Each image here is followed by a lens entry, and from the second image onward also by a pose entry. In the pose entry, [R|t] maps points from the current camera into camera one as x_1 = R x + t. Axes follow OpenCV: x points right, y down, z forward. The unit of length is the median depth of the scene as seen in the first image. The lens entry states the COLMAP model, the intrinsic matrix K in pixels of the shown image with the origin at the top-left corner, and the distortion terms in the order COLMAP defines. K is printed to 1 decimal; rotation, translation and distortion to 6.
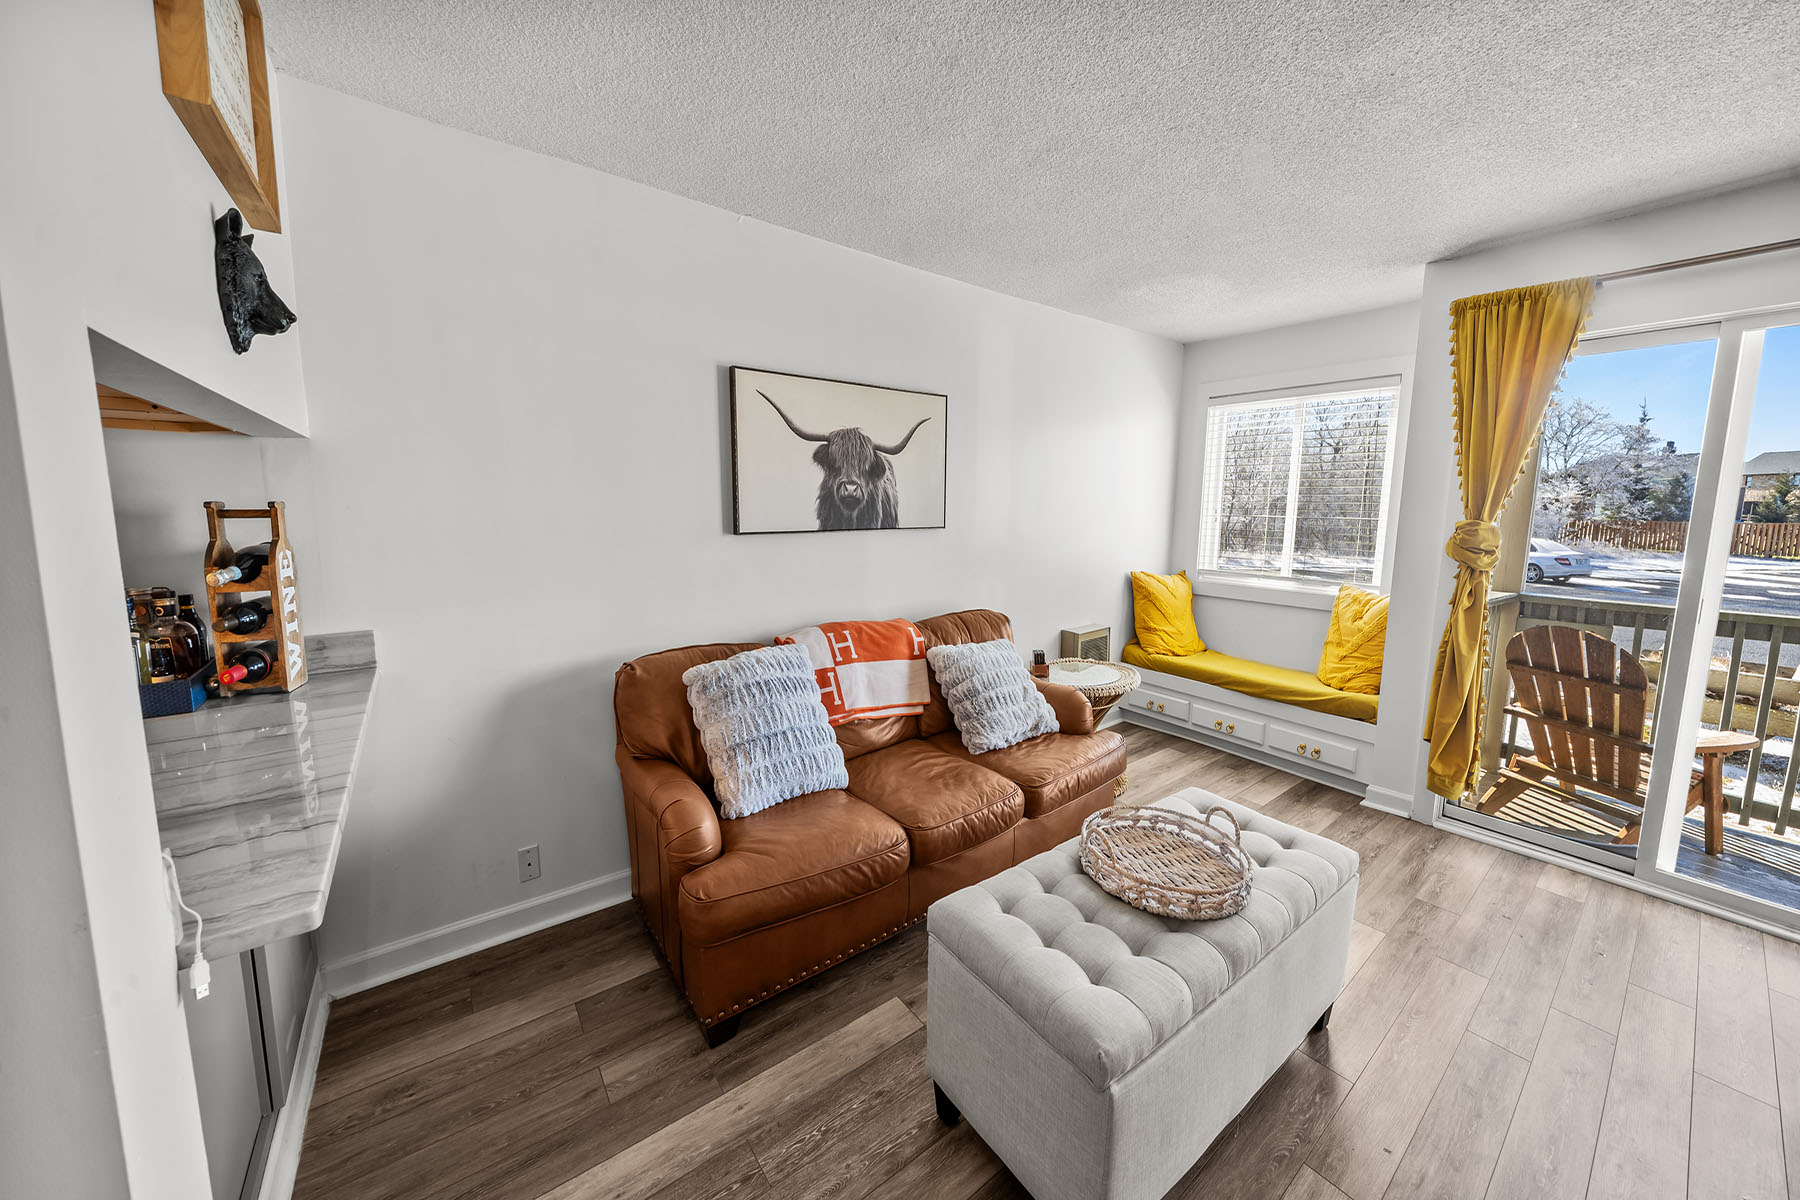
lens RADIAL K [[622.6, 0, 898.1], [0, 622.6, 569.5], [0, 0, 1]] dist [-0.006190, -0.000213]
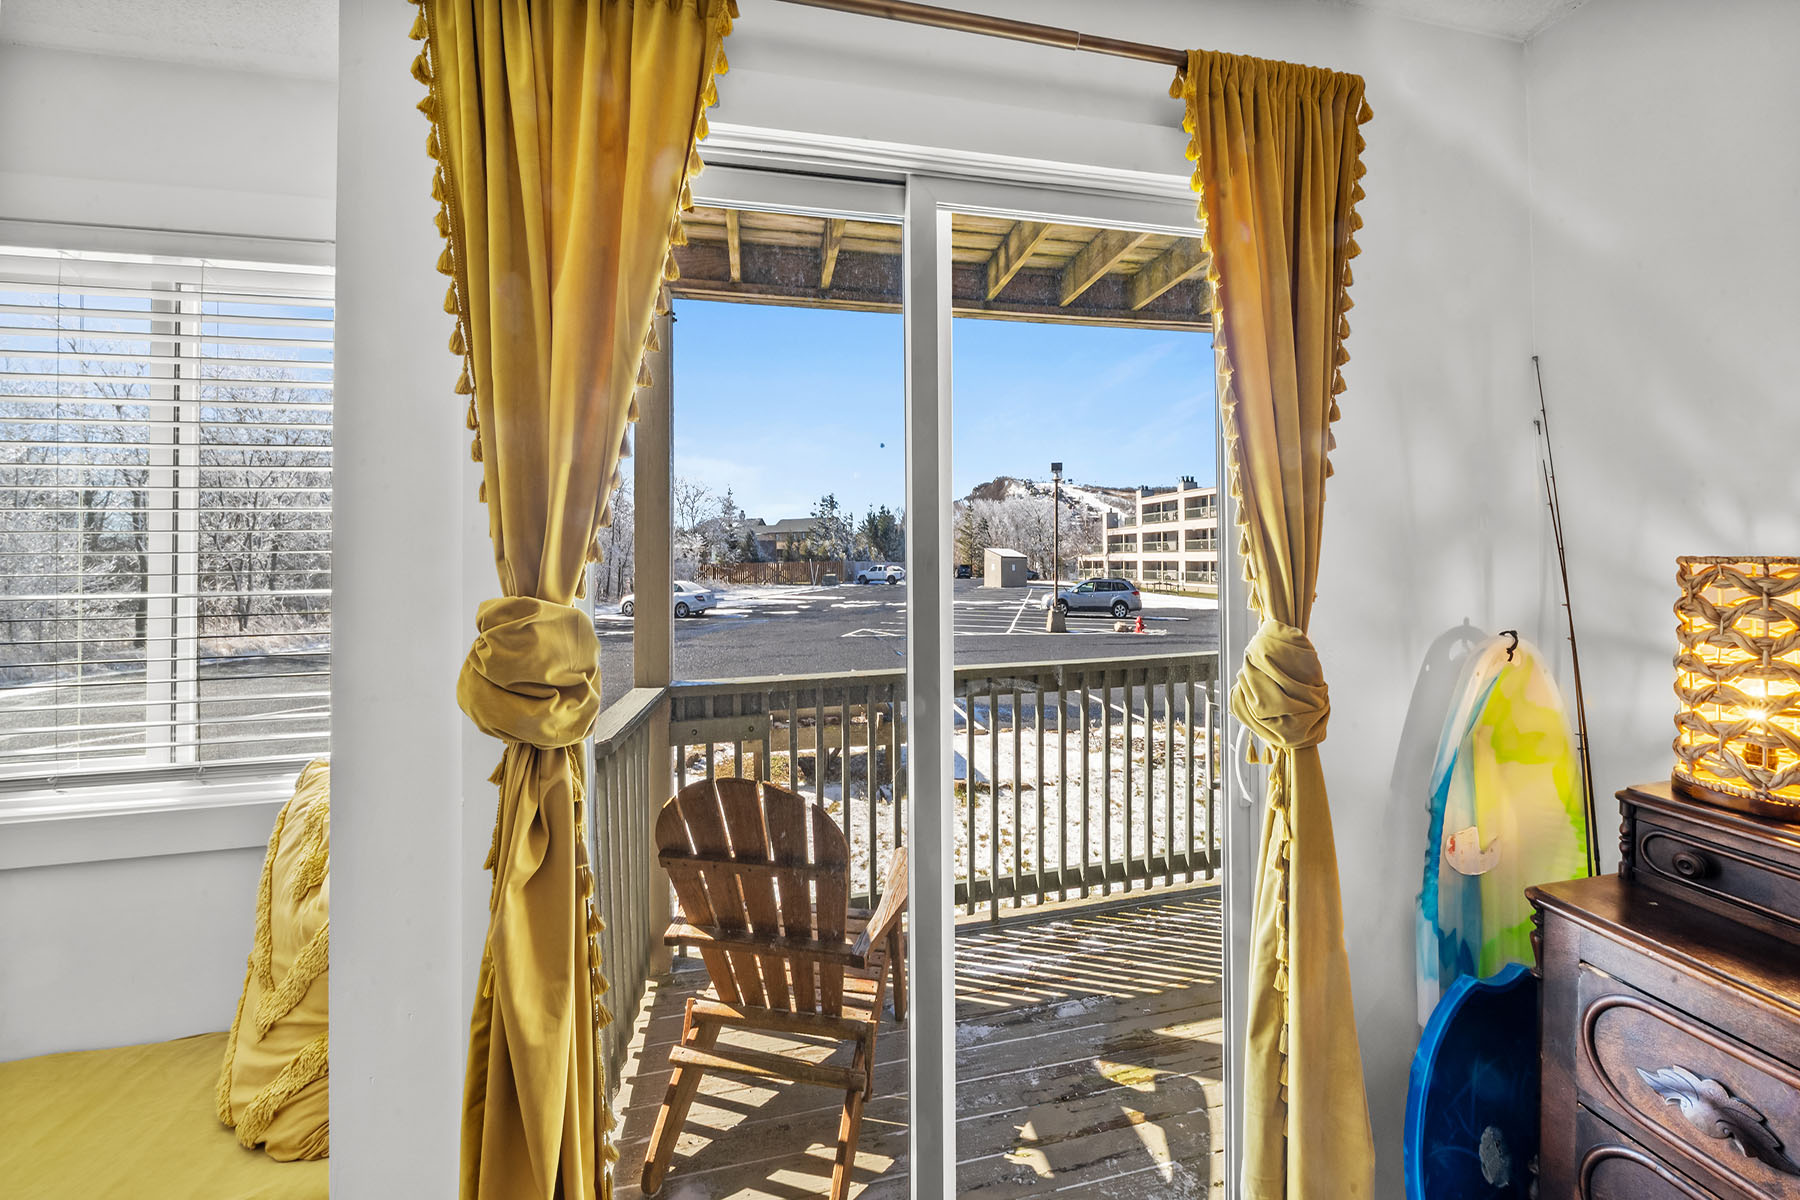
lens RADIAL K [[625.7, 0, 894.4], [0, 625.7, 550.0], [0, 0, 1]] dist [0.001523, 0.000037]
pose [[0.427352, -0.009407, 0.904036, 0.690089], [0.113832, 0.992548, -0.043482, -0.064593], [-0.896891, 0.121490, 0.425238, 0.659333]]
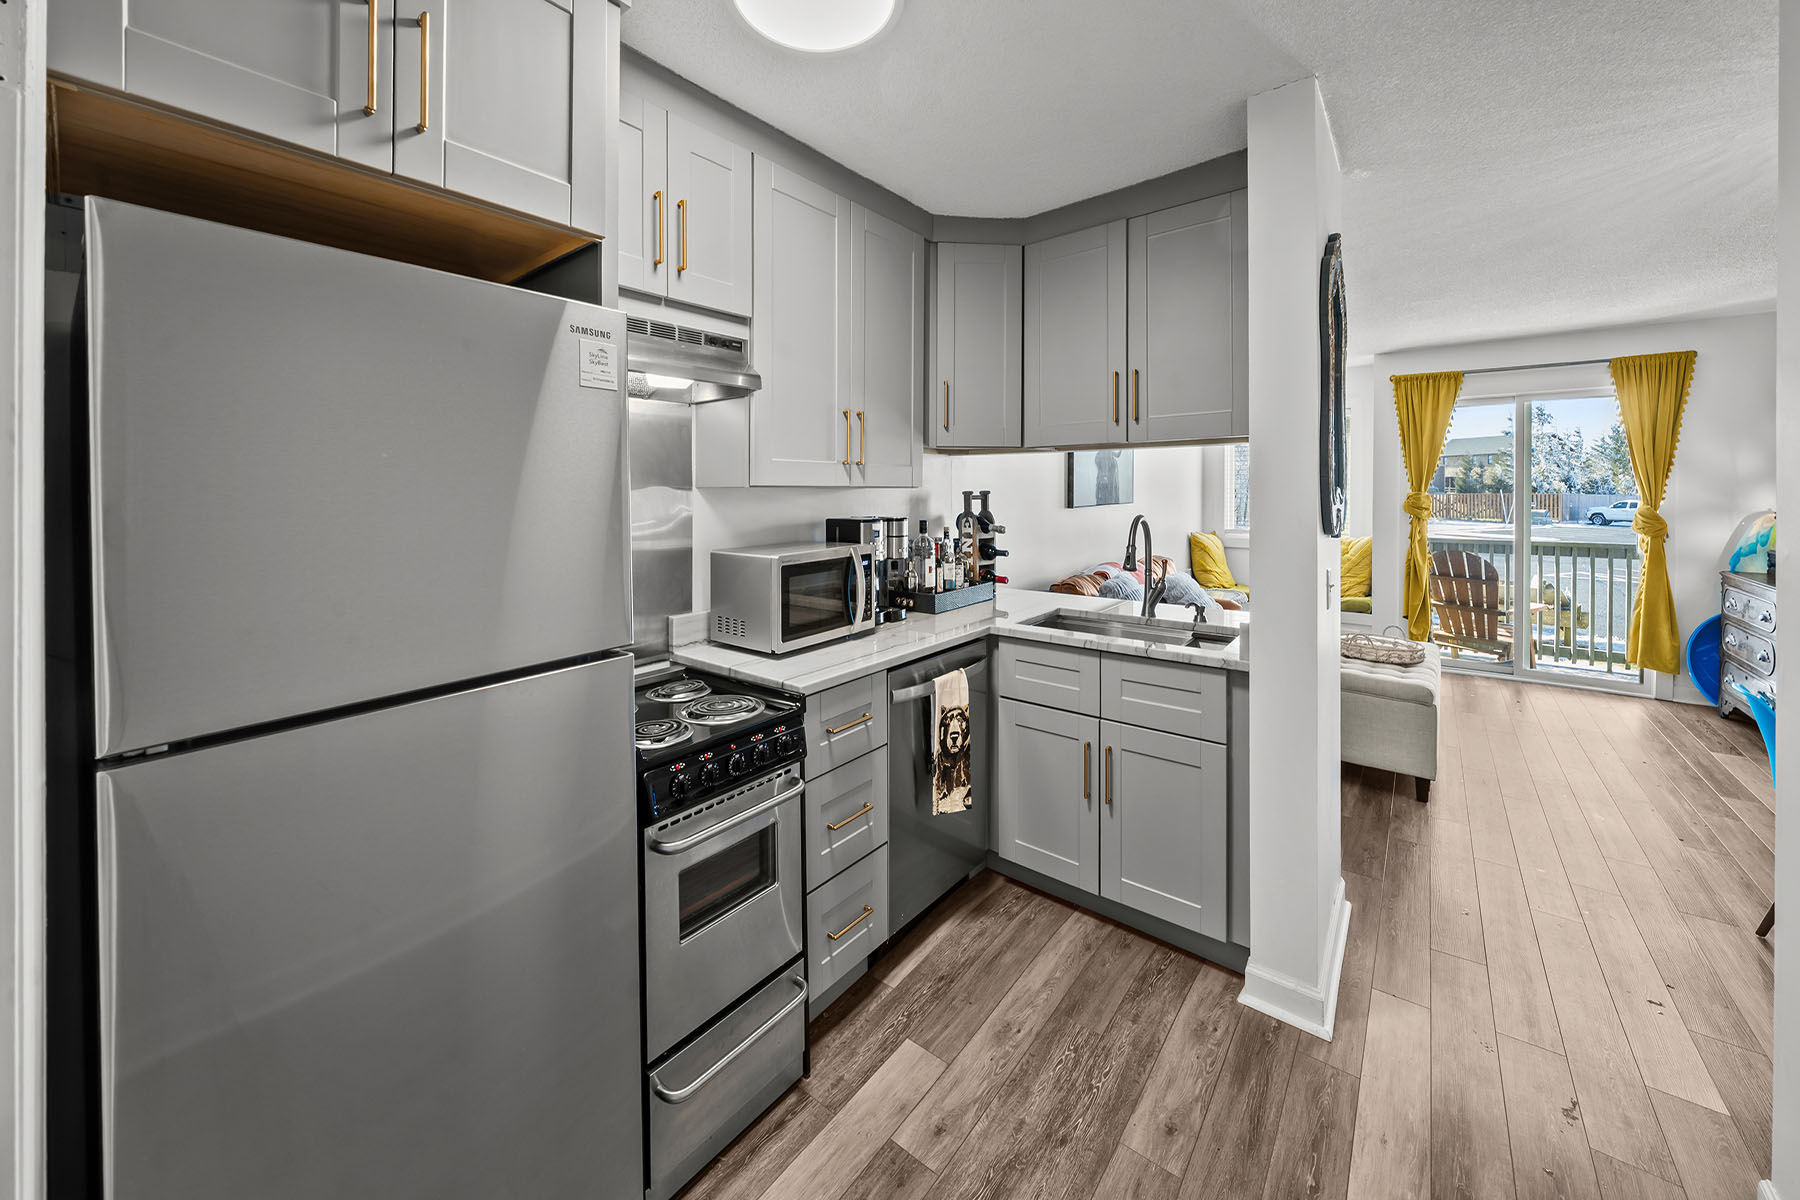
lens RADIAL K [[658.0, 0, 901.8], [0, 658.0, 484.8], [0, 0, 1]] dist [0.000300, 0.000062]
pose [[0.967773, -0.010945, 0.251588, -1.017169], [0.037964, 0.993978, -0.102791, 0.040278], [-0.248948, 0.109029, 0.962360, -0.495273]]
